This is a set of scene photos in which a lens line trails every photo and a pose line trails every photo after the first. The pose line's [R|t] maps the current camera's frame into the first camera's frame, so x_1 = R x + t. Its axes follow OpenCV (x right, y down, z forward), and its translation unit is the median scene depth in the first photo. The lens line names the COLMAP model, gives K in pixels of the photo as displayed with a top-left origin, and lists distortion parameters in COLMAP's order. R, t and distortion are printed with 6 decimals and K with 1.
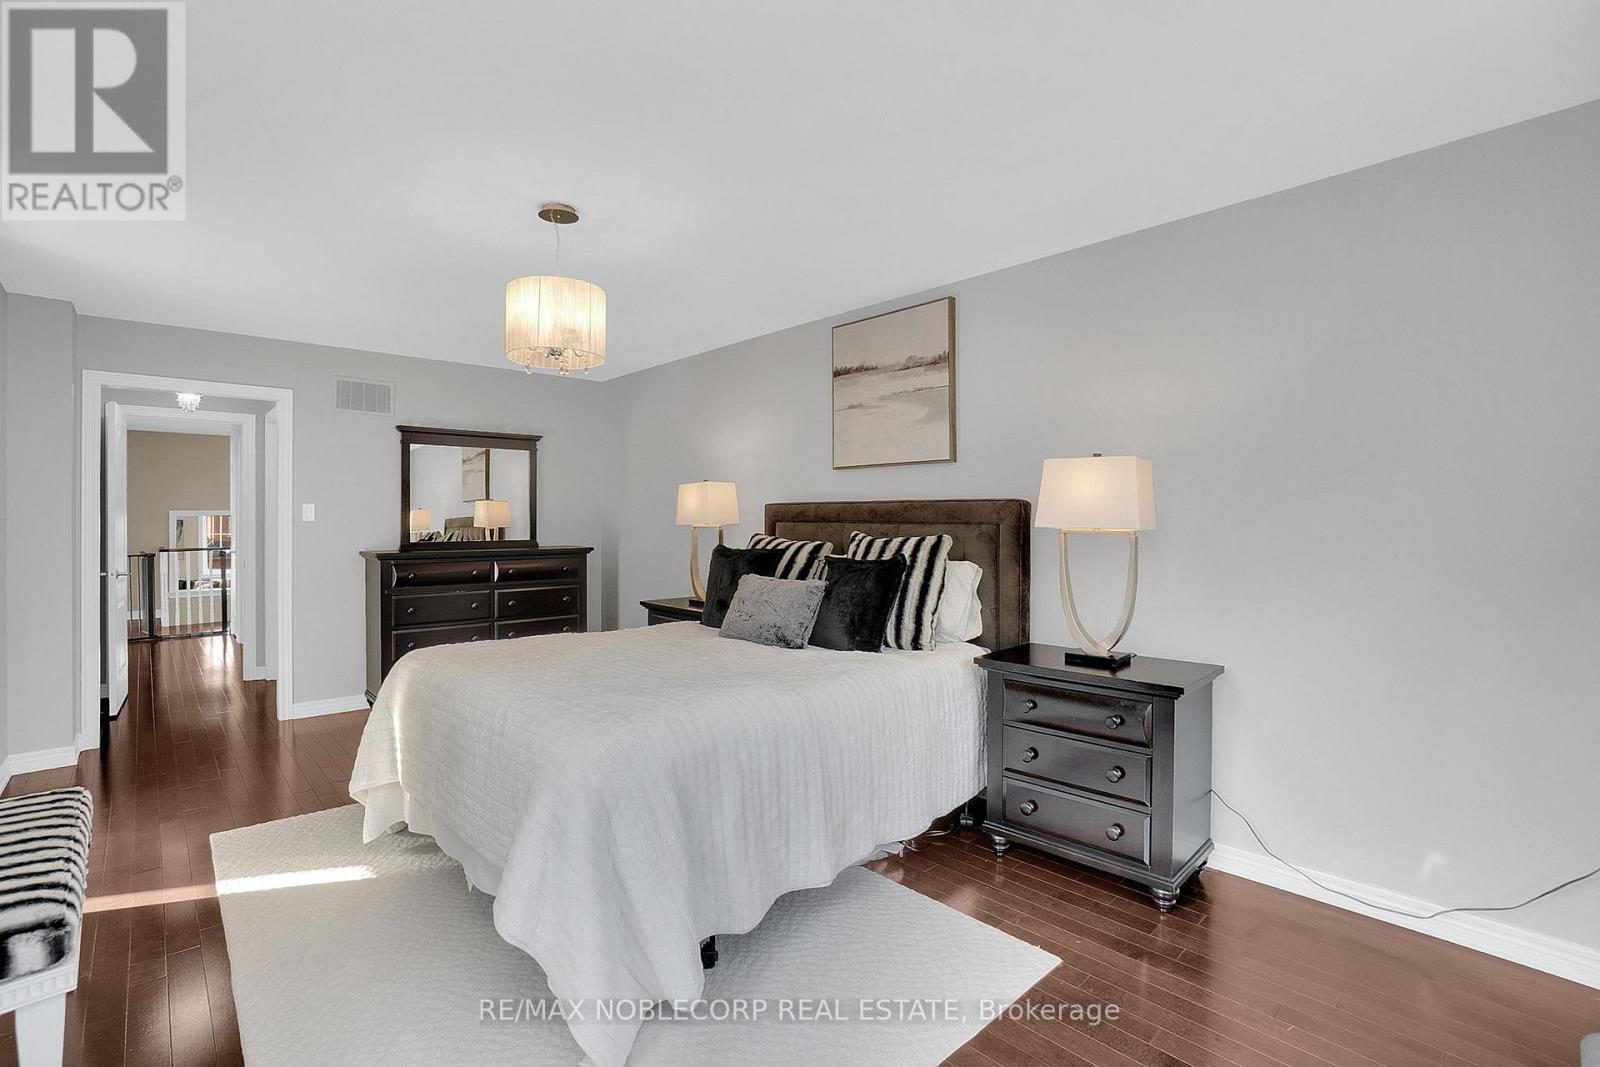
lens RADIAL K [[738.2, 0, 782.2], [0, 738.2, 512.0], [0, 0, 1]] dist [-0.062892, 0.025600]
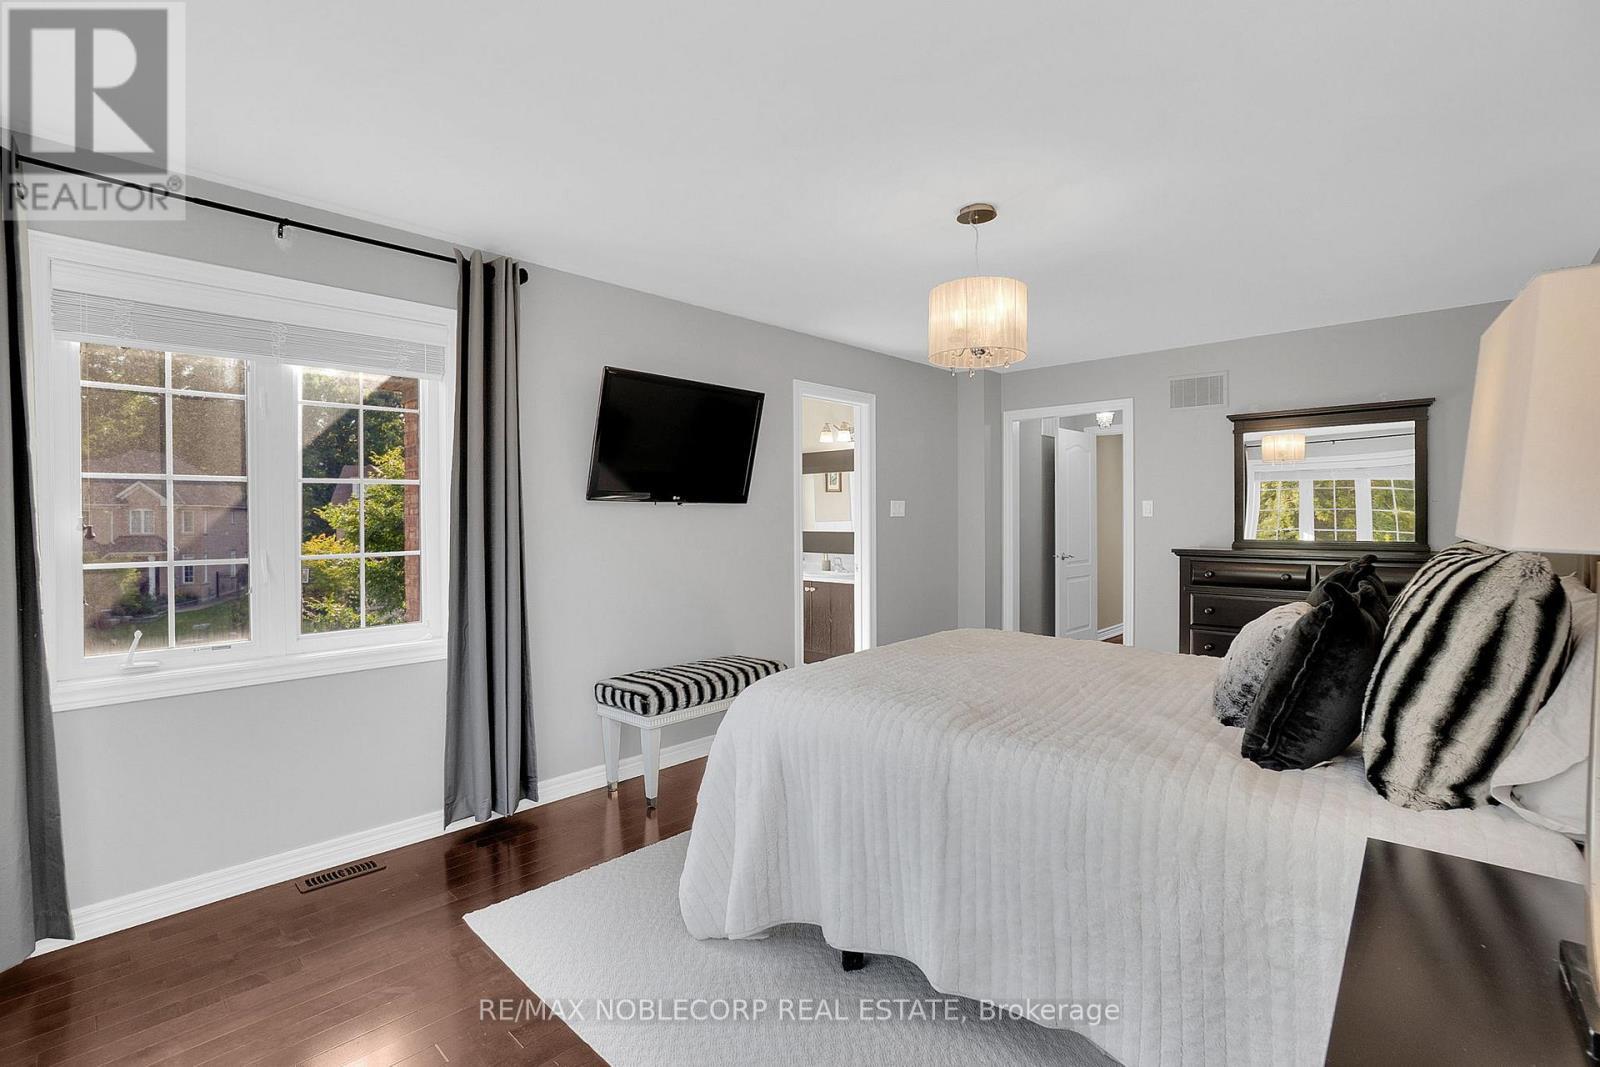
lens RADIAL K [[738.2, 0, 782.2], [0, 738.2, 512.0], [0, 0, 1]] dist [-0.062892, 0.025600]
pose [[0.038355, -0.006180, -0.999245, 0.385866], [0.015827, 0.999859, -0.005576, 0.002126], [0.999139, -0.015601, 0.038448, 0.382743]]
